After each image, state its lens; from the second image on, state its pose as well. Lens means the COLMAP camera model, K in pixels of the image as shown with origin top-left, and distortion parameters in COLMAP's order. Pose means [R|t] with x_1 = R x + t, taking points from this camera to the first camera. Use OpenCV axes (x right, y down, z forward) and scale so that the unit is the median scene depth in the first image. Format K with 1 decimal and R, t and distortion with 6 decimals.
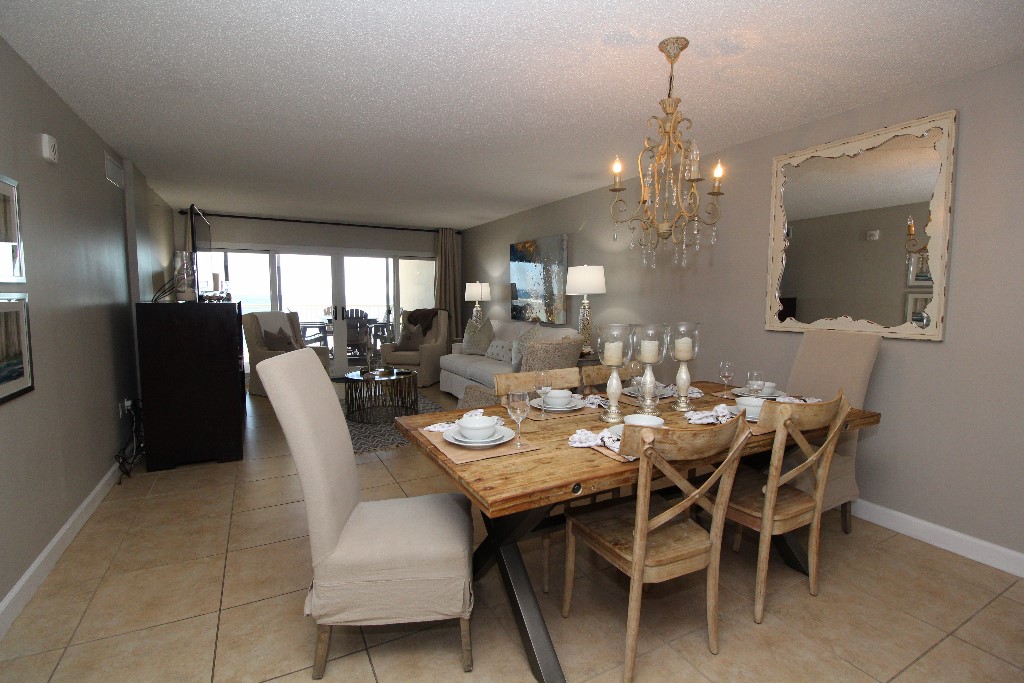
lens RADIAL K [[475.4, 0, 512.0], [0, 475.4, 341.5], [0, 0, 1]] dist [0.013298, -0.016395]
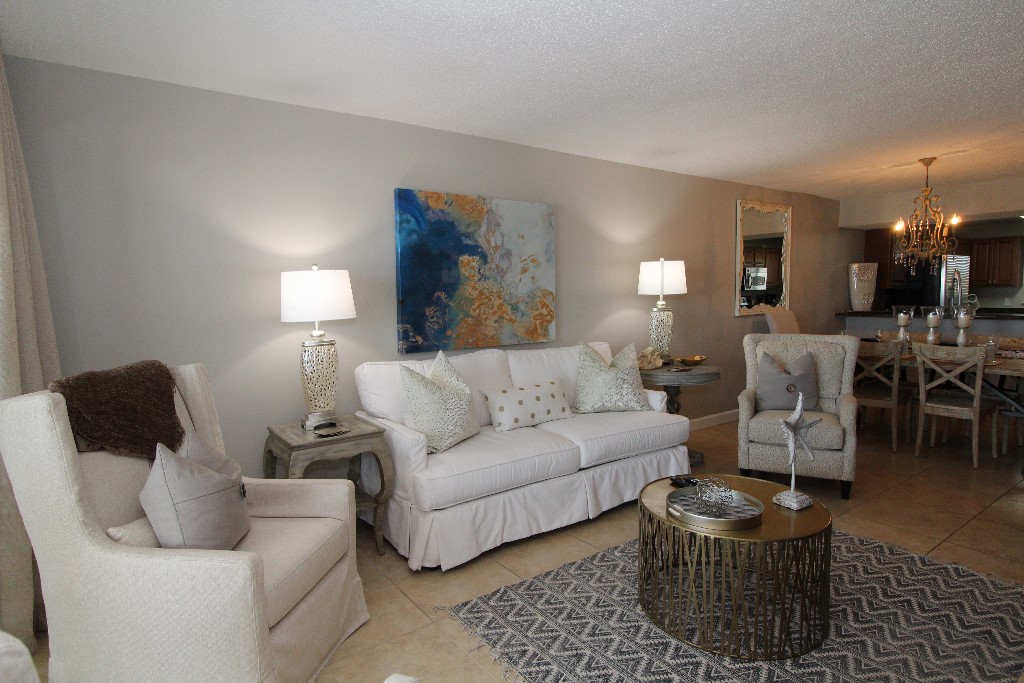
lens RADIAL K [[564.8, 0, 512.0], [0, 564.8, 341.5], [0, 0, 1]] dist [-0.001856, 0.000102]
pose [[-0.147212, -0.111721, 0.982775, -0.840711], [0.090094, 0.987956, 0.125805, -0.176361], [-0.984993, 0.107062, -0.135373, 1.487279]]
